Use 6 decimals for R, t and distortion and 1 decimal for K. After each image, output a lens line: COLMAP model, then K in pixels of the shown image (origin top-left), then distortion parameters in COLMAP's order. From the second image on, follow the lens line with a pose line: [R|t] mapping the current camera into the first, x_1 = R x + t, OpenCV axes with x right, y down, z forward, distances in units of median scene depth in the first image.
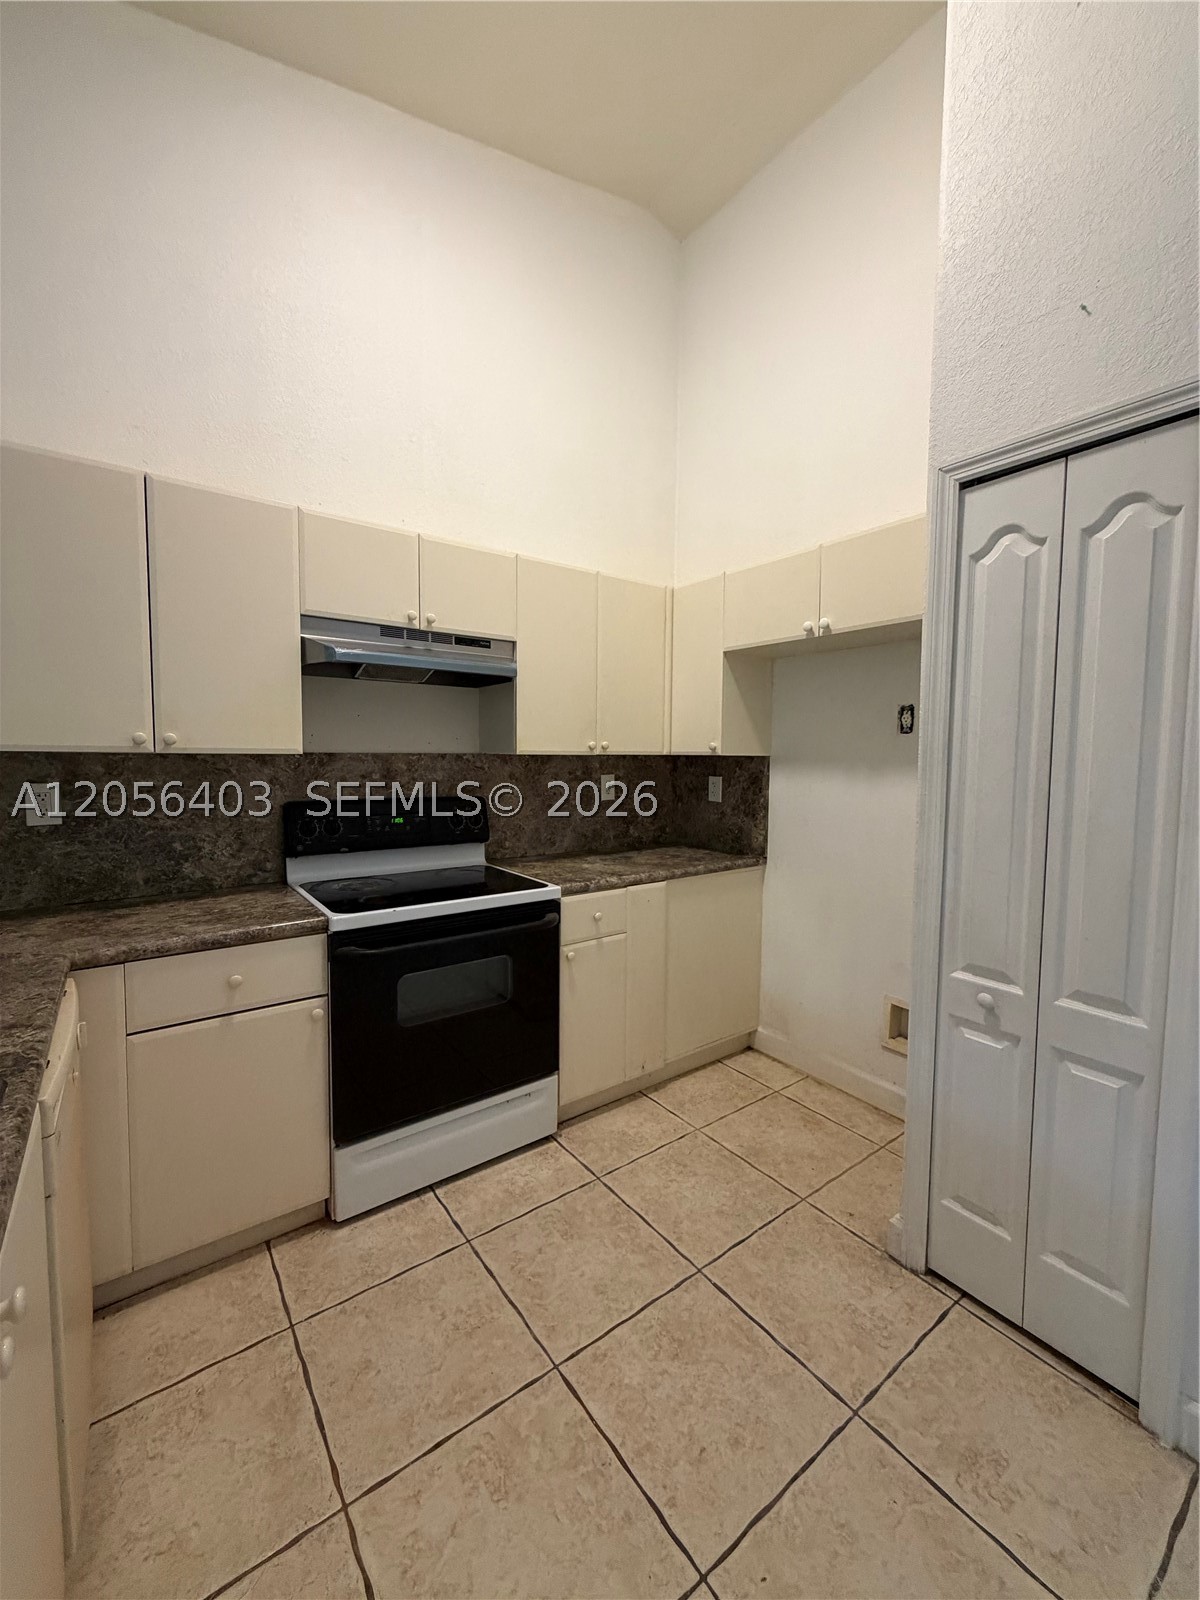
lens RADIAL K [[635.0, 0, 599.6], [0, 635.0, 790.8], [0, 0, 1]] dist [0.000212, 0.000327]
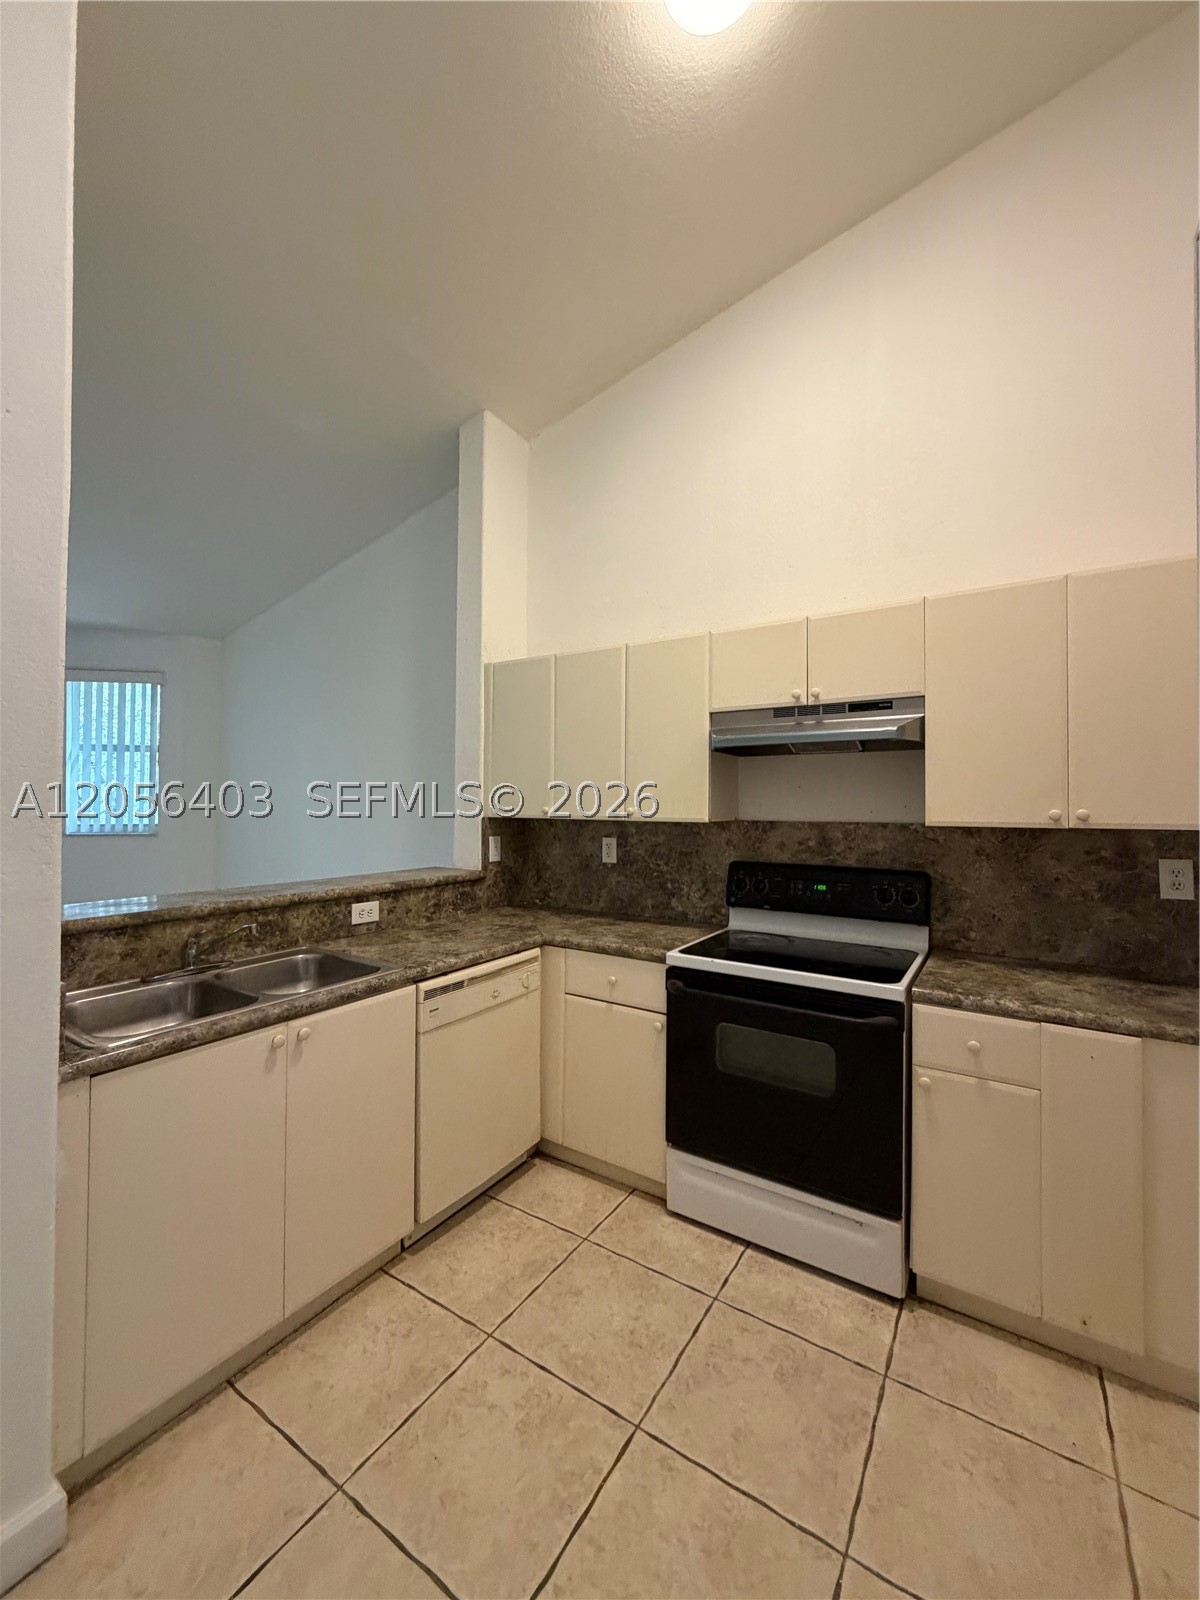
lens RADIAL K [[635.0, 0, 604.5], [0, 635.0, 790.5], [0, 0, 1]] dist [0.000212, 0.000327]
pose [[0.354478, -0.030650, -0.934562, 0.690806], [-0.057508, 0.996856, -0.054505, -0.044367], [0.933294, 0.073066, 0.351601, 0.394380]]
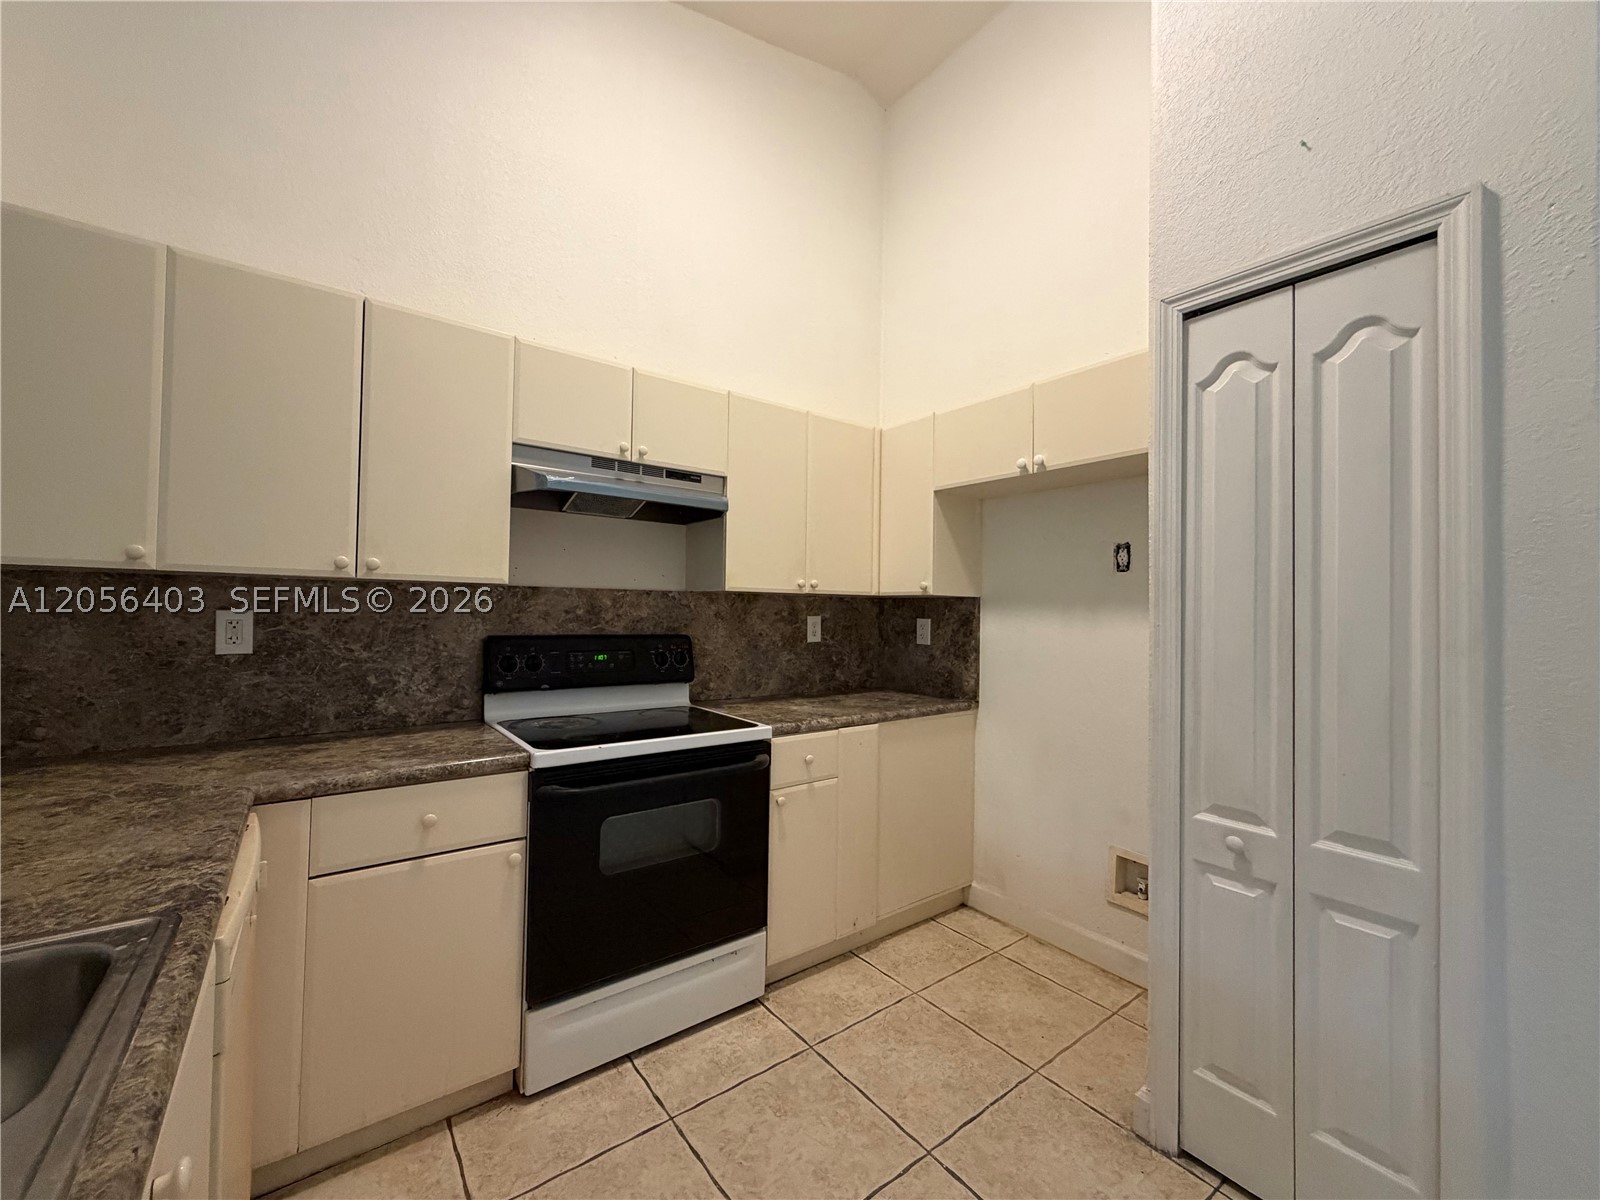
lens RADIAL K [[635.0, 0, 795.2], [0, 635.0, 595.6], [0, 0, 1]] dist [0.000212, 0.000327]
pose [[0.999924, 0.007877, 0.009437, -0.043689], [-0.007094, 0.996744, -0.080313, 0.037520], [-0.010039, 0.080240, 0.996725, 0.036015]]
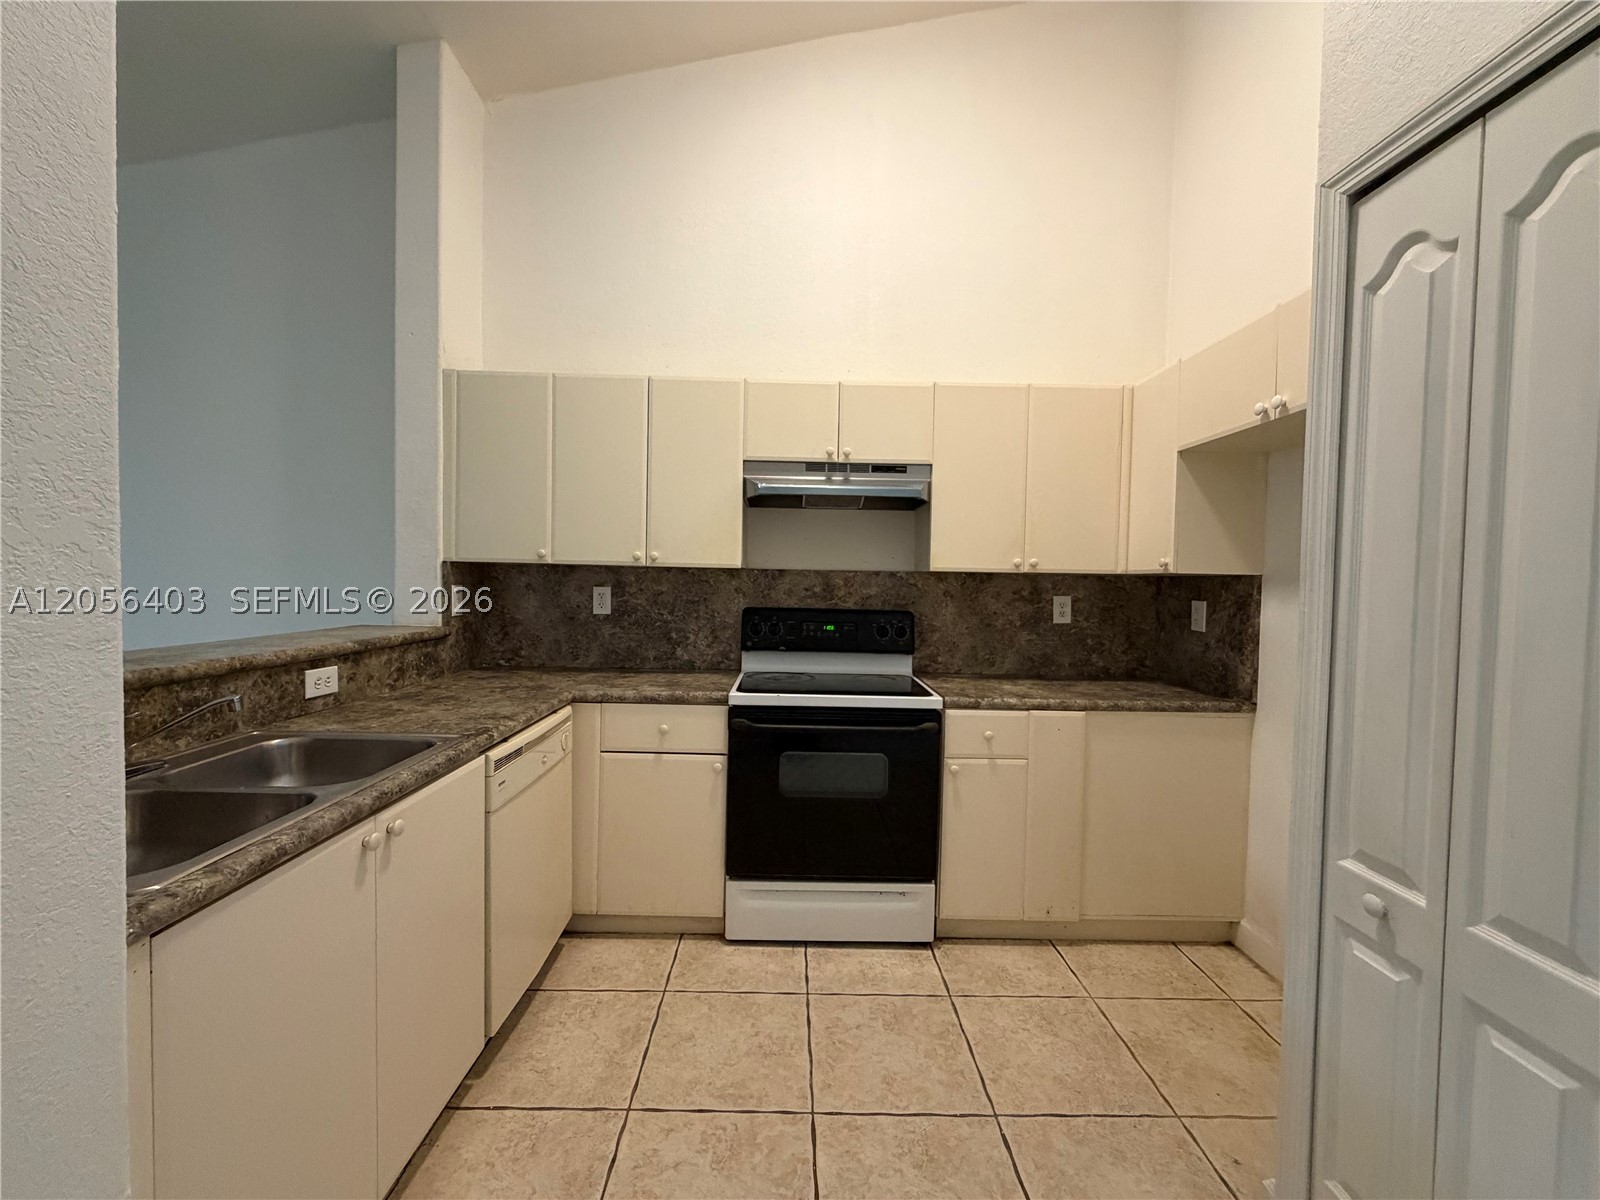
lens RADIAL K [[635.0, 0, 798.1], [0, 635.0, 594.0], [0, 0, 1]] dist [0.000212, 0.000327]
pose [[0.809211, 0.019177, -0.587205, 0.415065], [-0.046258, 0.998444, -0.031140, 0.031550], [0.585694, 0.052361, 0.808839, 0.034057]]
